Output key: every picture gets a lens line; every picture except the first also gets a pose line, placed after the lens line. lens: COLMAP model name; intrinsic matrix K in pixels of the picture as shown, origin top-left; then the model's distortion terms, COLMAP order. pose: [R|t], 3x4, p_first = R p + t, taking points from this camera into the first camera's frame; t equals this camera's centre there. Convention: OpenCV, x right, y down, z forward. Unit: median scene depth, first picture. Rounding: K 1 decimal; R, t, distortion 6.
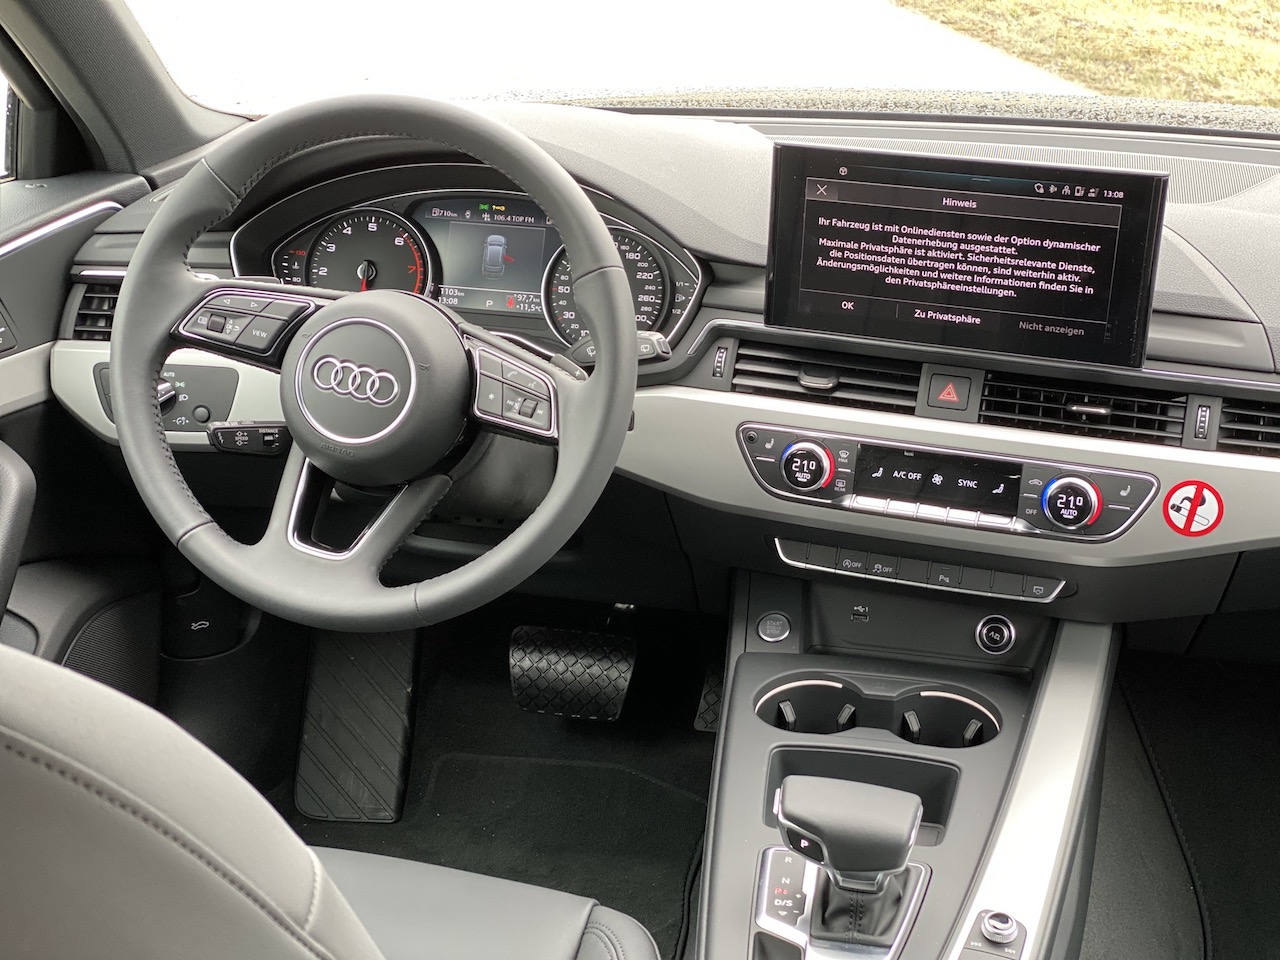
lens RADIAL K [[2239.9, 0, 640.0], [0, 2239.9, 480.0], [0, 0, 1]] dist [0.150468, -0.051944]
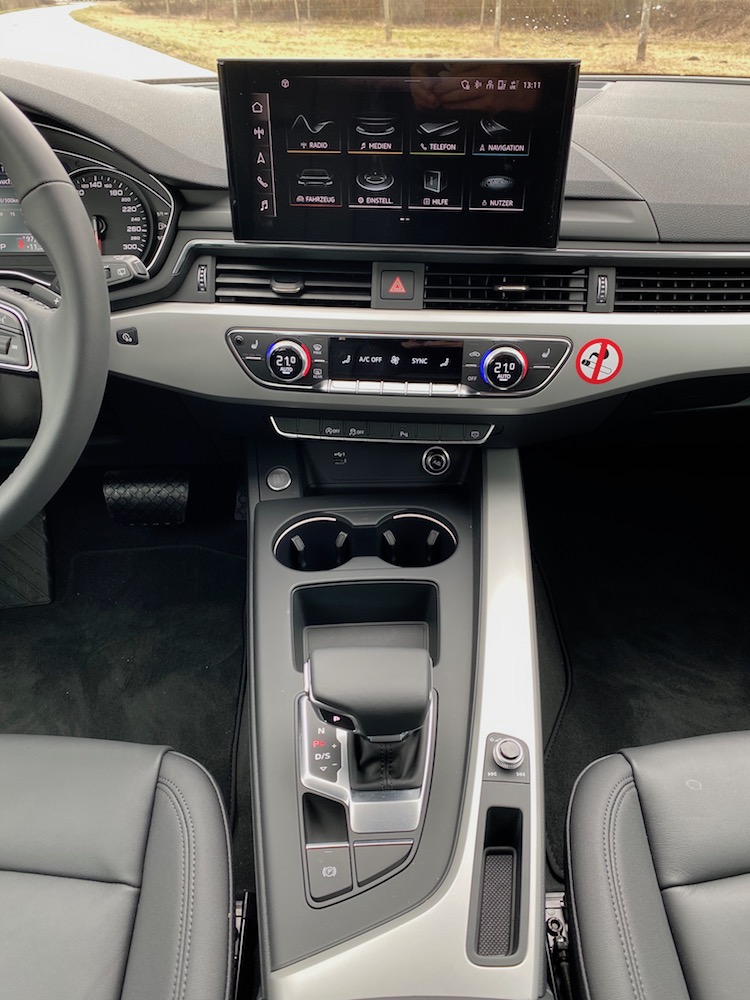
lens RADIAL K [[756.5, 0, 375.0], [0, 756.5, 500.0], [0, 0, 1]] dist [0.087957, -0.200024]
pose [[0.973516, -0.152097, 0.170686, 0.038844], [0.107178, 0.963093, 0.246910, -0.030199], [-0.201941, -0.222077, 0.953888, 0.586555]]
